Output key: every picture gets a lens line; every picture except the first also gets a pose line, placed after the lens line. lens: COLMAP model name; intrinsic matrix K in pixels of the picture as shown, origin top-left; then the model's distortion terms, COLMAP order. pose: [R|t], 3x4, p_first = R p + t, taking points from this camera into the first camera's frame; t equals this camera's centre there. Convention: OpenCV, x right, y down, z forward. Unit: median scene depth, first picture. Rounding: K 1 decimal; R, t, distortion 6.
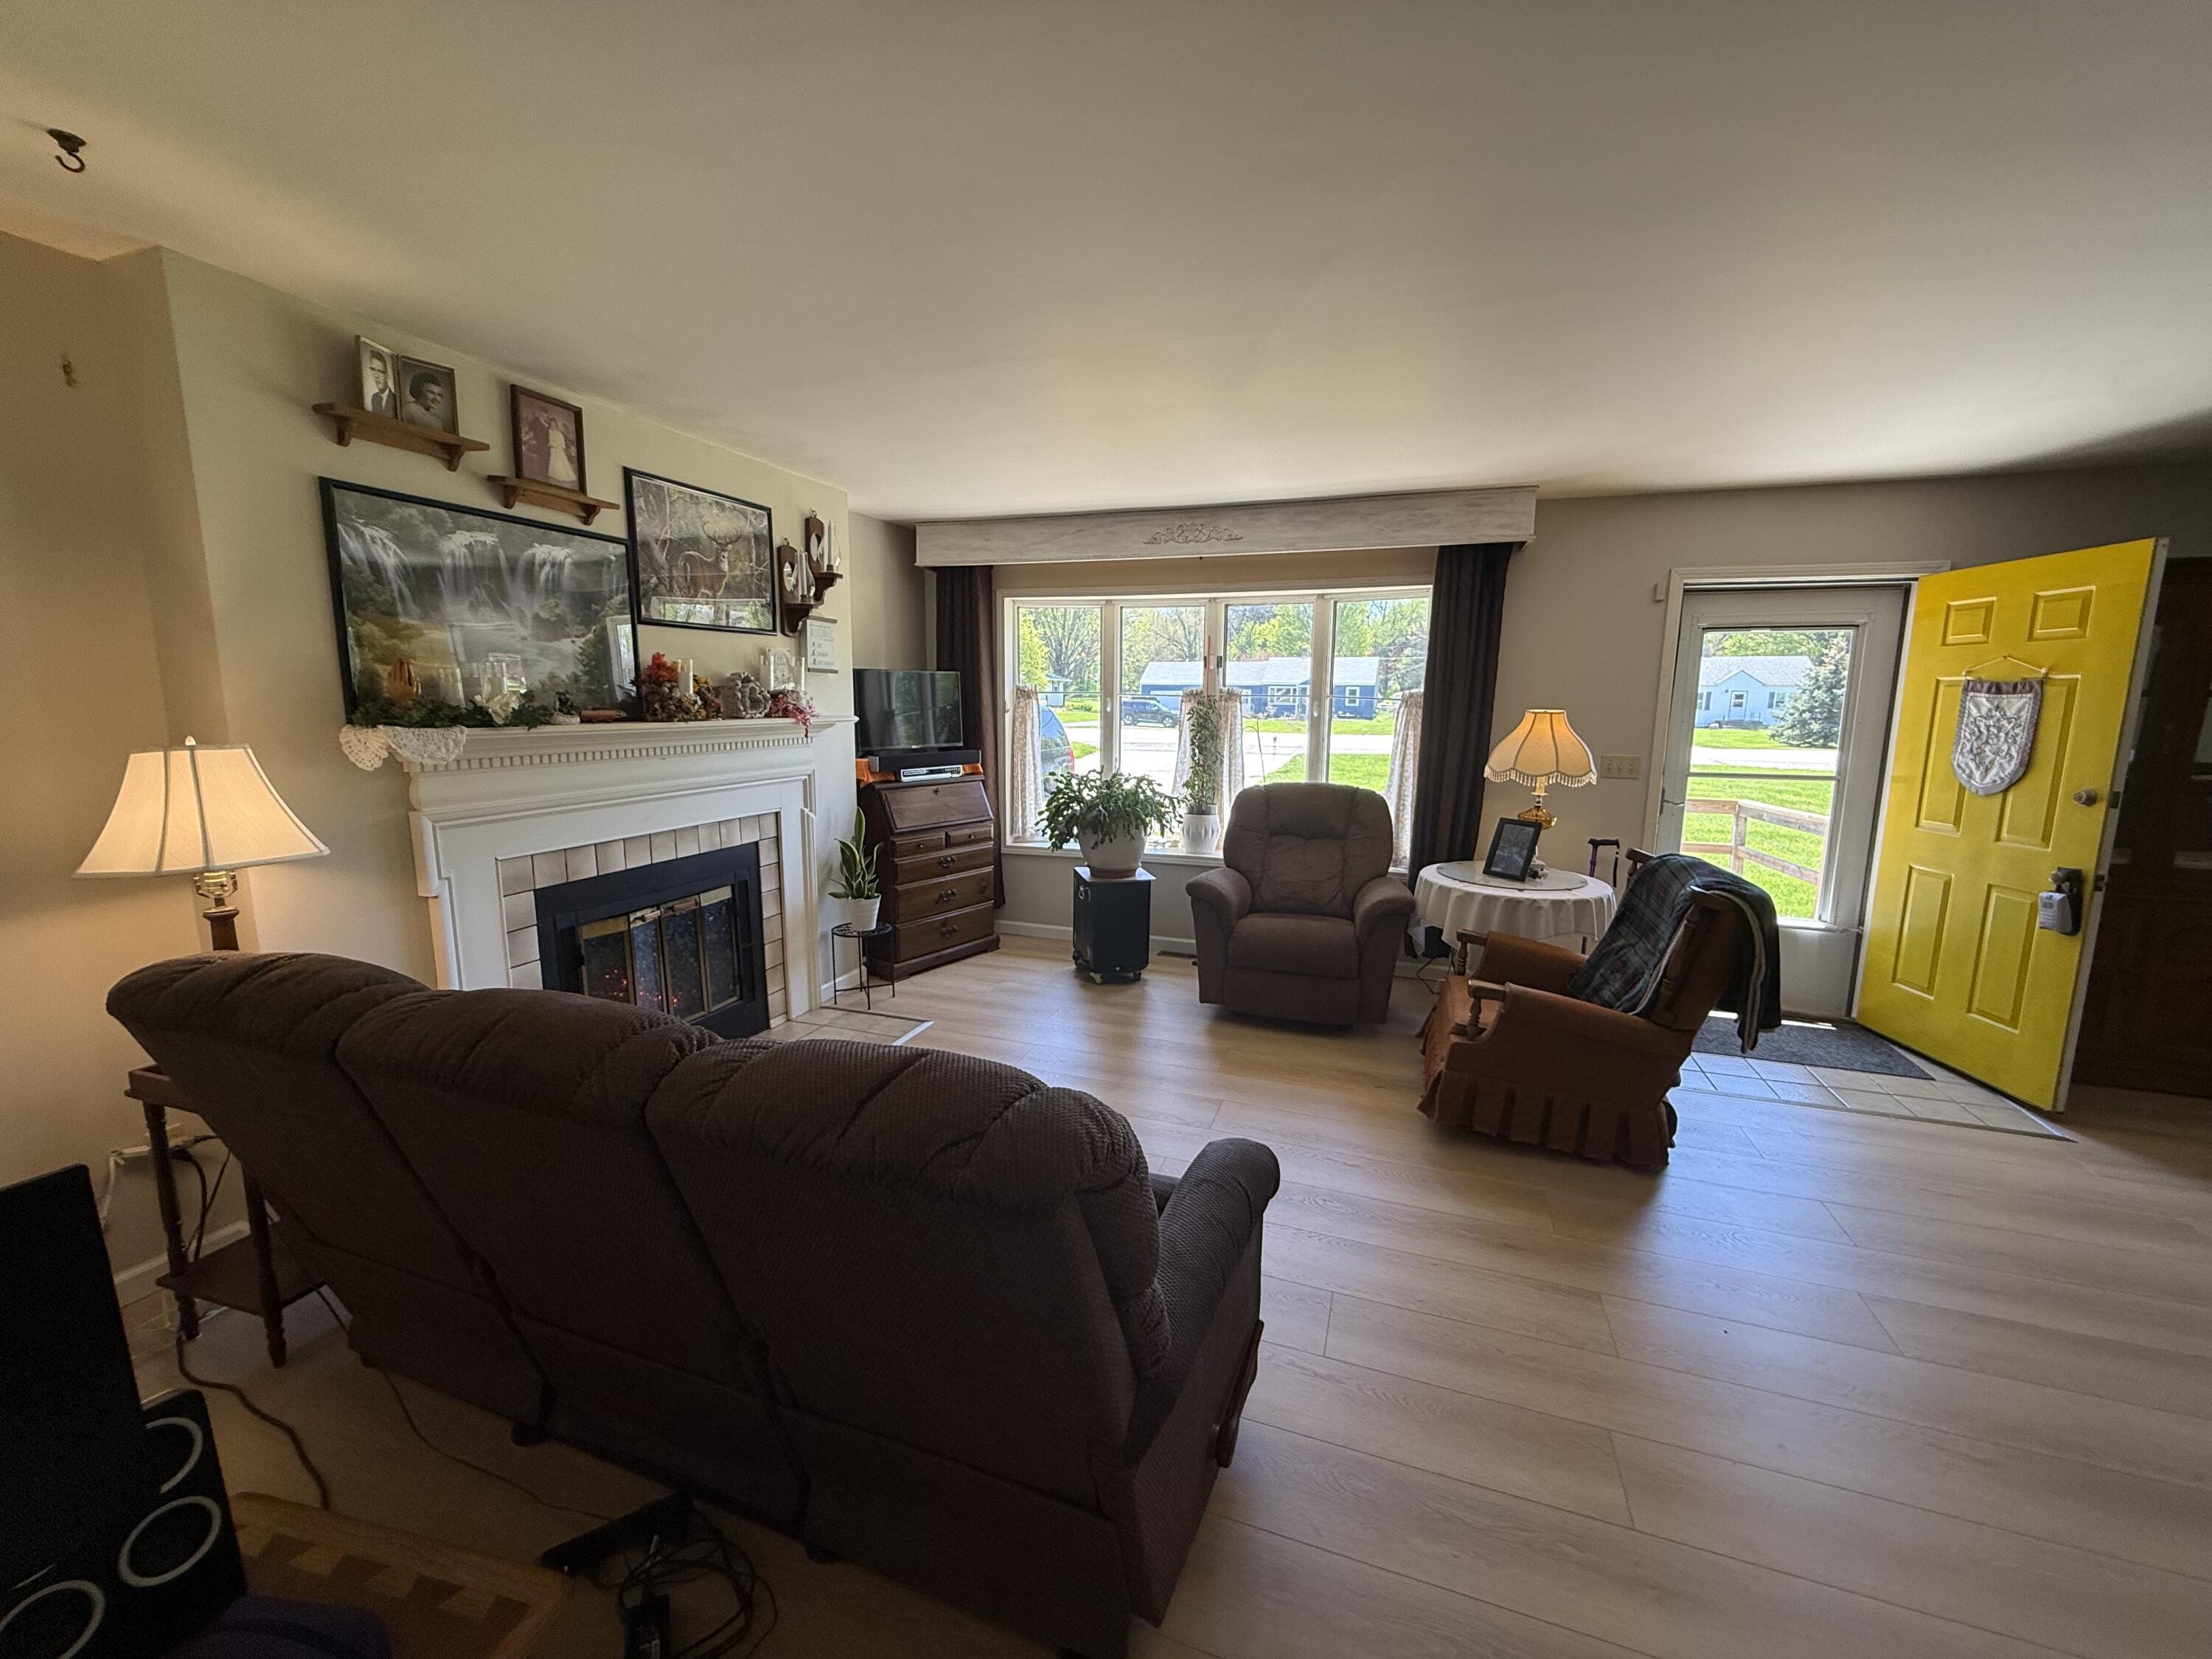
lens RADIAL K [[880.7, 0, 1101.7], [0, 880.7, 827.1], [0, 0, 1]] dist [0.001155, -0.000482]
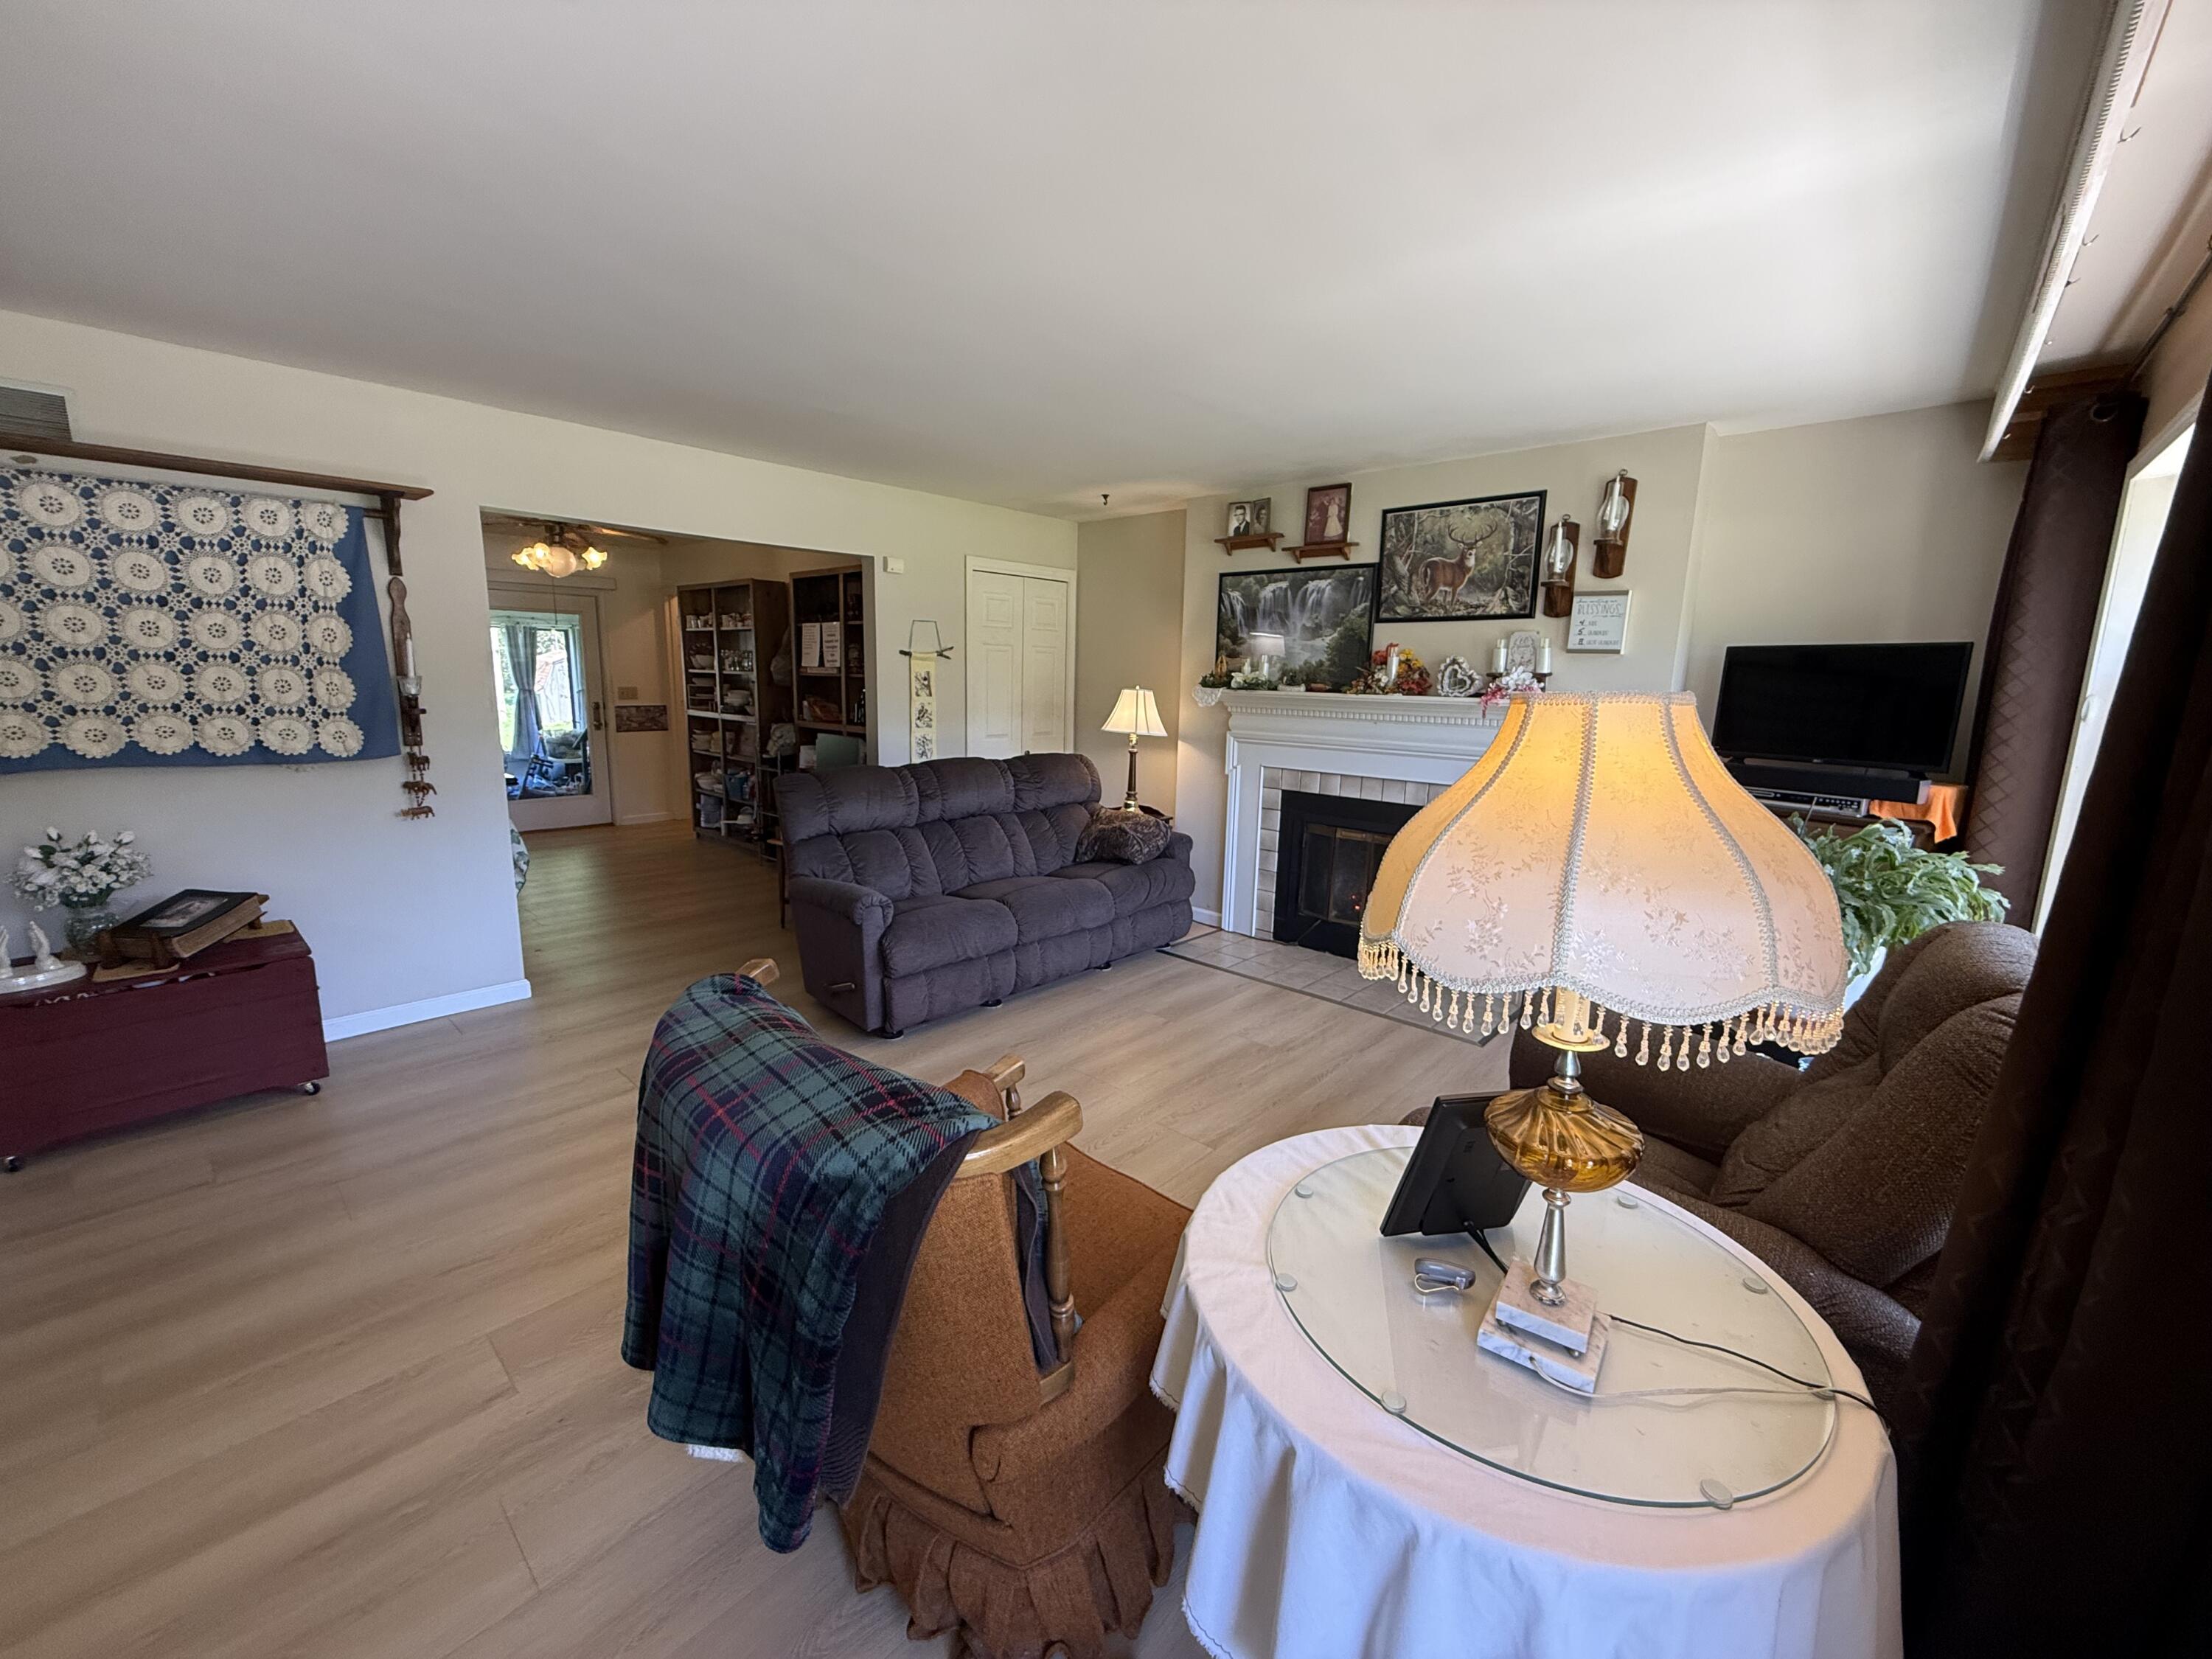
lens RADIAL K [[880.7, 0, 1101.7], [0, 880.7, 827.1], [0, 0, 1]] dist [0.001155, -0.000482]
pose [[-0.385638, 0.142816, -0.911530, 0.887754], [-0.161584, 0.962225, 0.219120, -0.148482], [0.908391, 0.231790, -0.347994, 1.103719]]
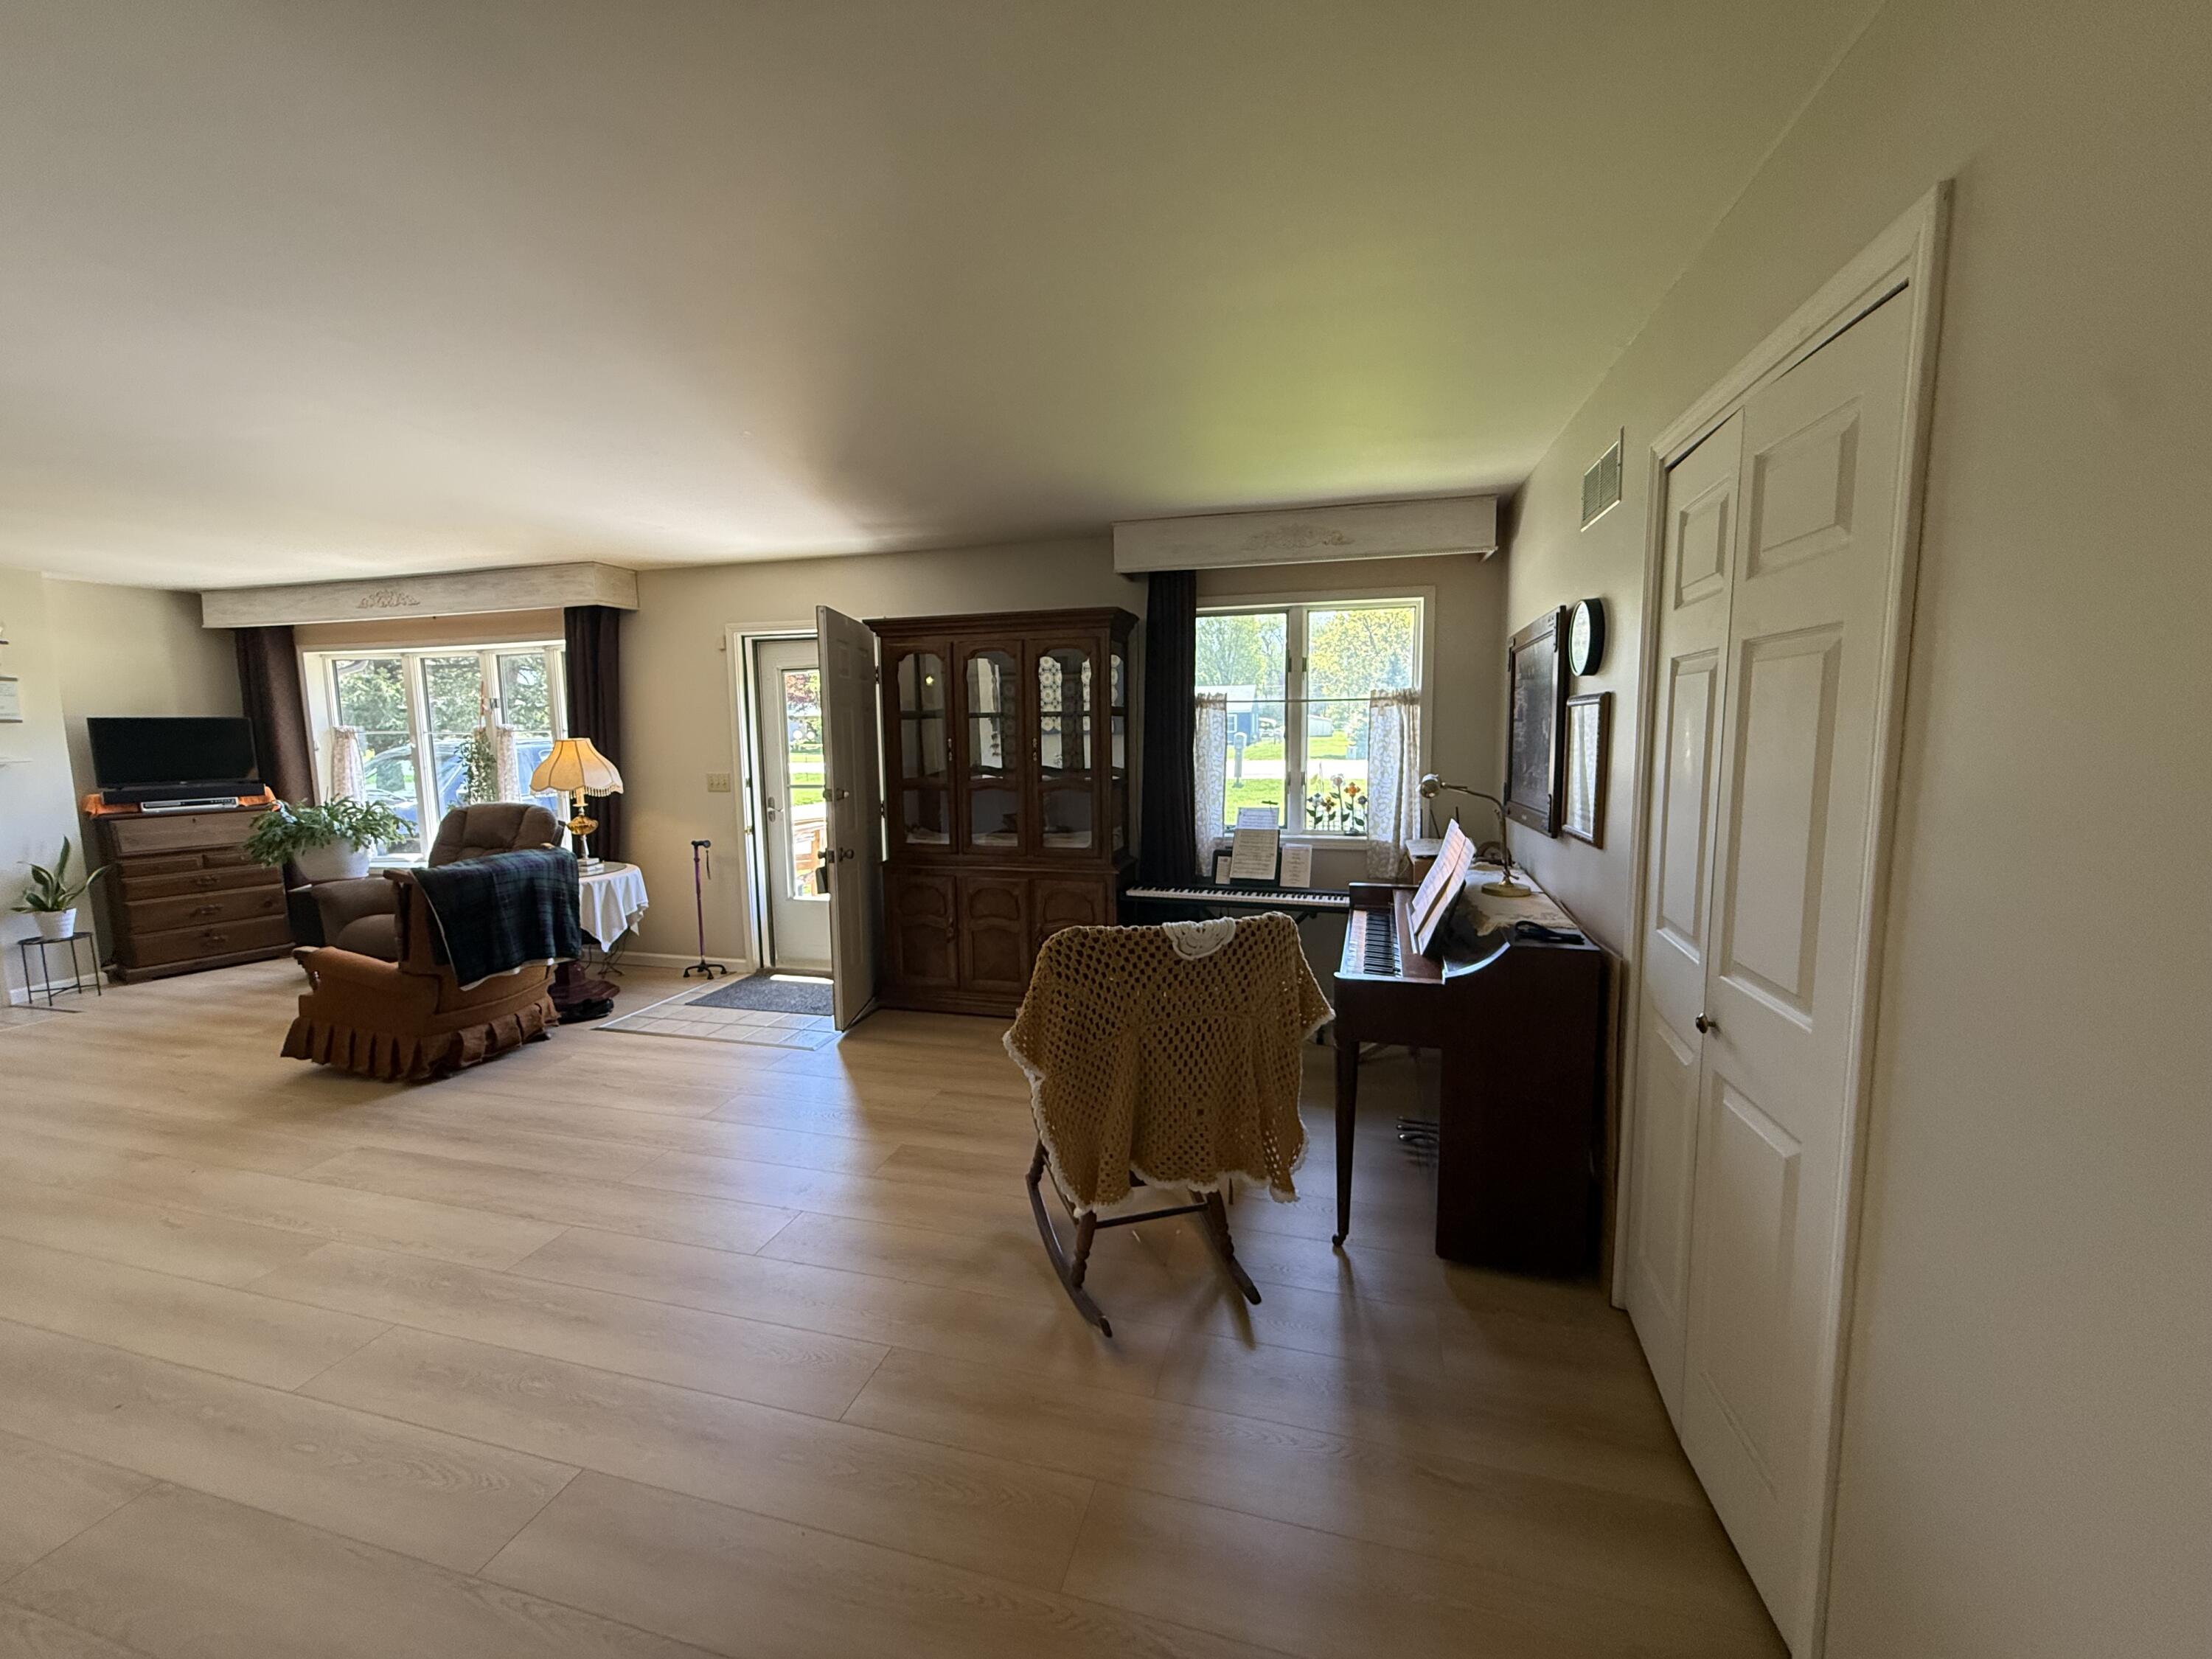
lens RADIAL K [[880.7, 0, 1101.7], [0, 880.7, 827.1], [0, 0, 1]] dist [0.001155, -0.000482]
pose [[0.997326, -0.032224, 0.065594, 1.346387], [0.034517, 0.998821, -0.034124, 0.072031], [-0.064417, 0.036297, 0.997263, -0.347788]]
